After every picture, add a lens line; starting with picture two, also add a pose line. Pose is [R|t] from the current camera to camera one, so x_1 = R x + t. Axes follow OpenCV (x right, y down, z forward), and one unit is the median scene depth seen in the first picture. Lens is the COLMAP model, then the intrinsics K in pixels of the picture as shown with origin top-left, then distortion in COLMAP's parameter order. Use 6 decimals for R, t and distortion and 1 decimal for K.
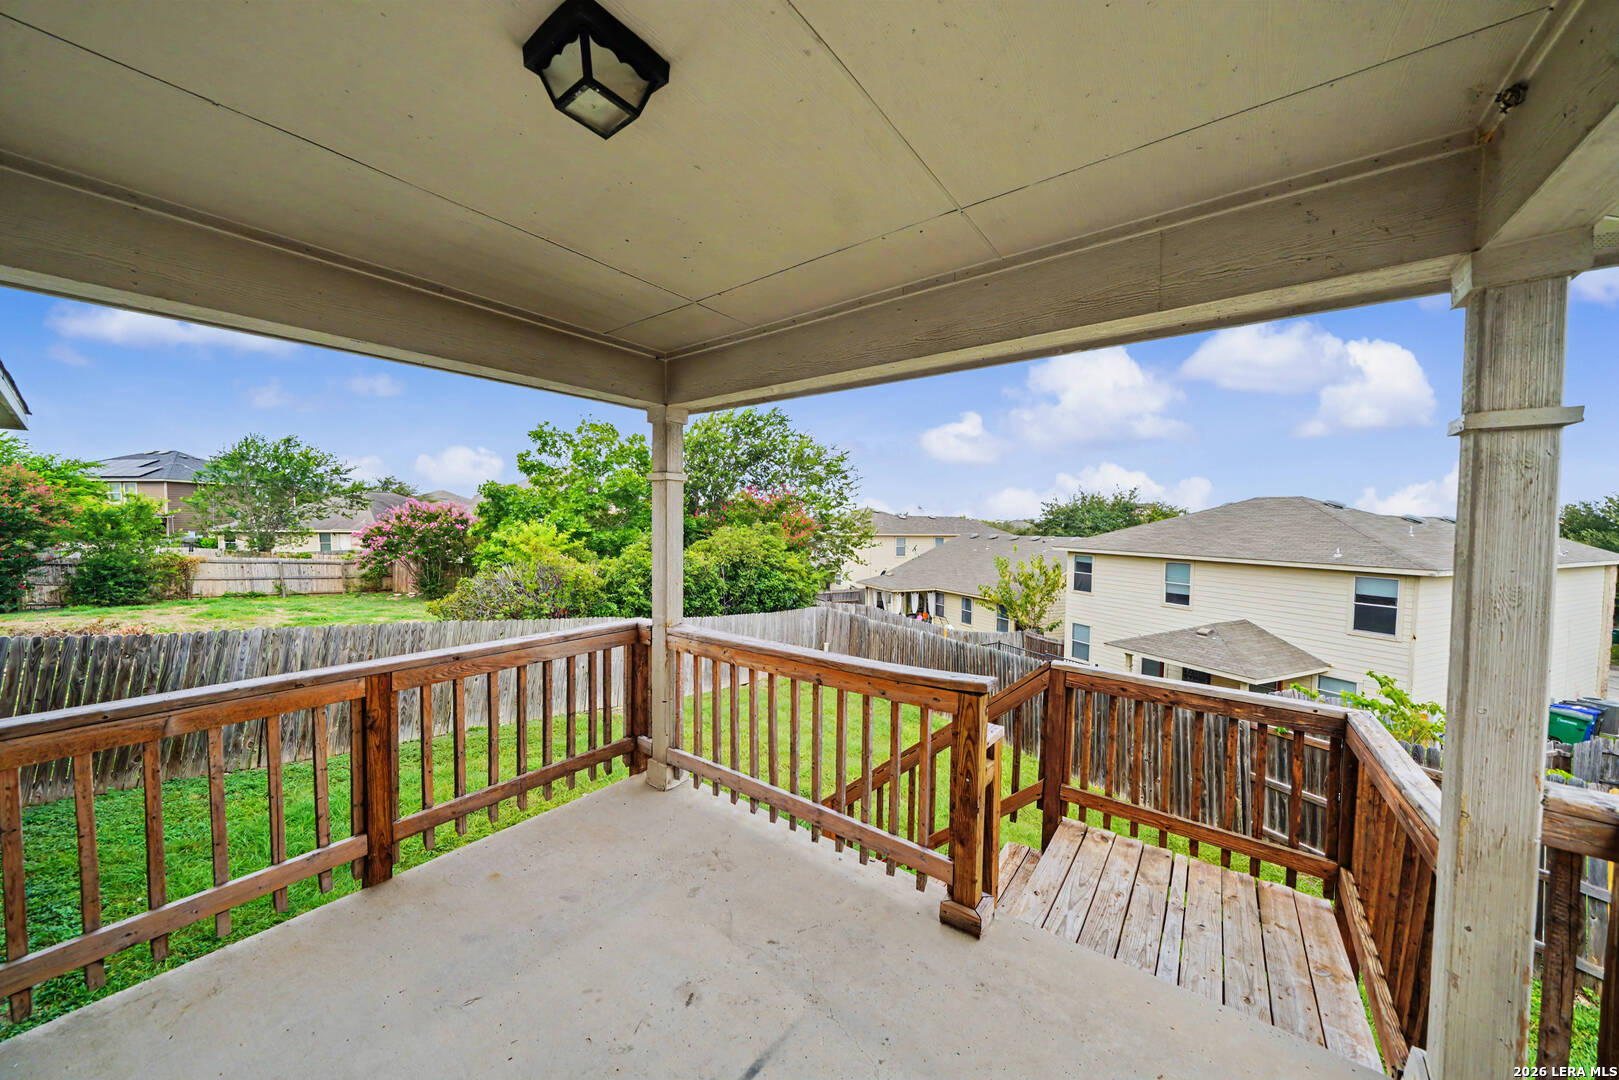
lens RADIAL K [[544.5, 0, 799.9], [0, 544.5, 542.7], [0, 0, 1]] dist [-0.001187, -0.000273]
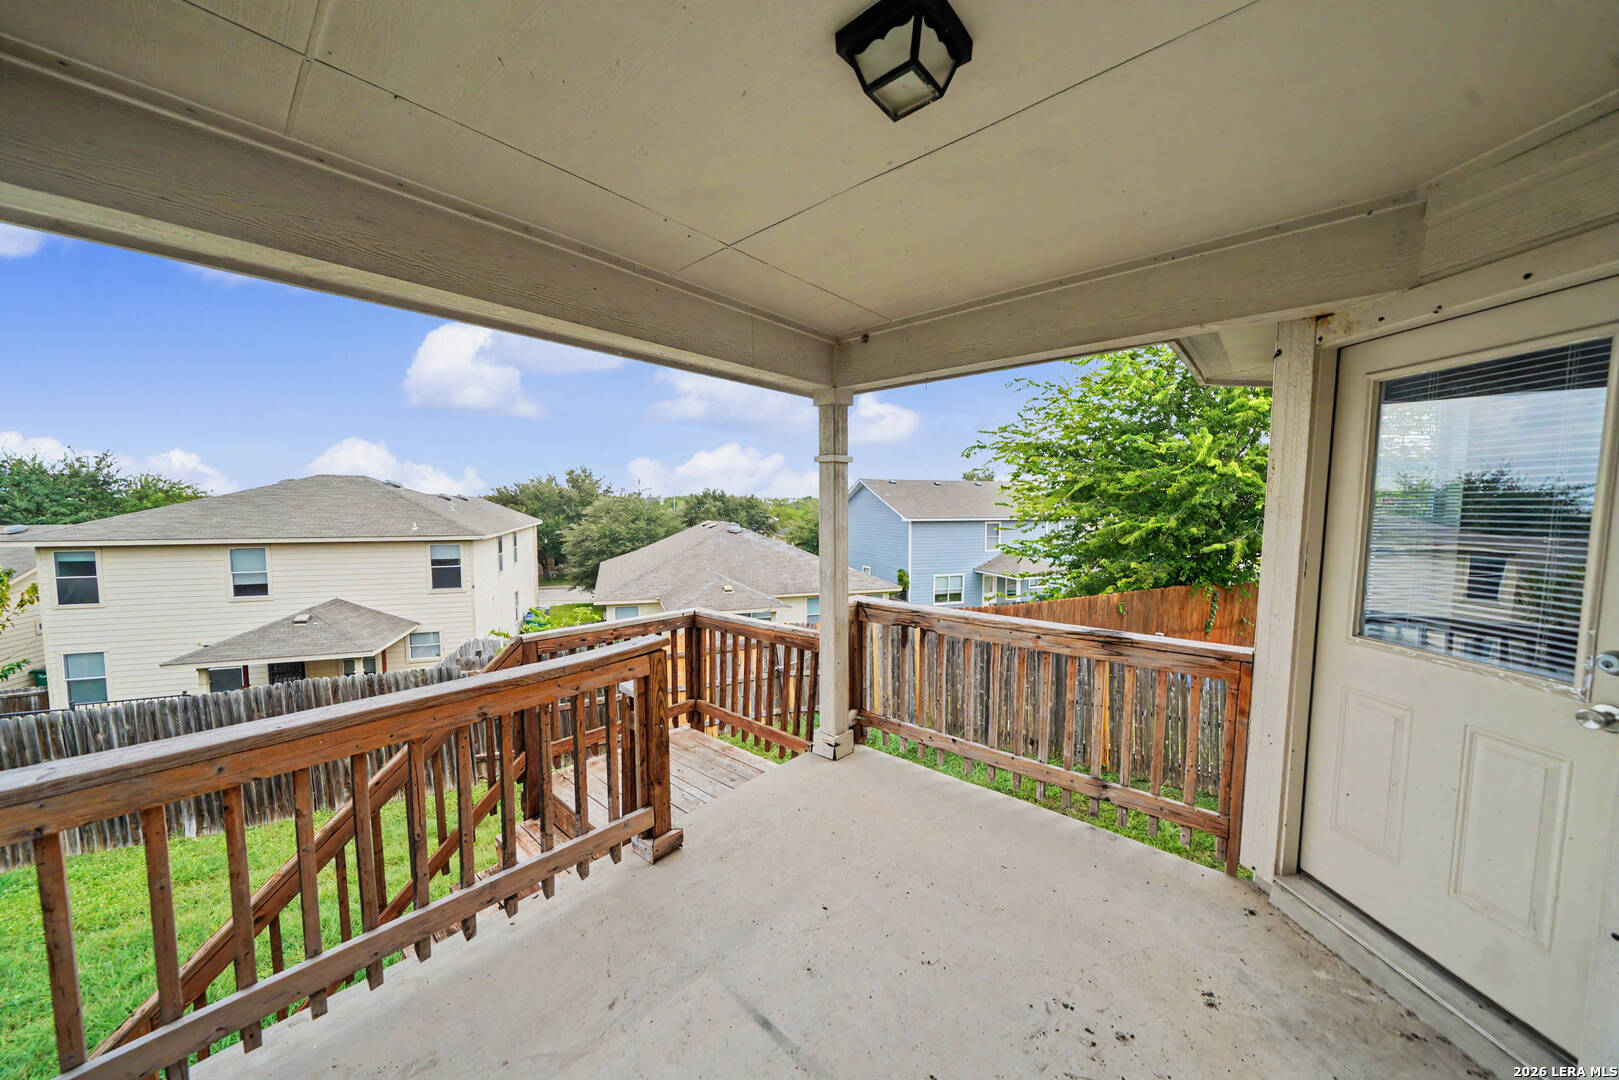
lens RADIAL K [[544.5, 0, 799.9], [0, 544.5, 542.7], [0, 0, 1]] dist [-0.001187, -0.000273]
pose [[0.082270, -0.082357, 0.993201, -0.105898], [0.042136, 0.995976, 0.079097, -0.003483], [-0.995719, 0.035342, 0.085409, 0.082138]]
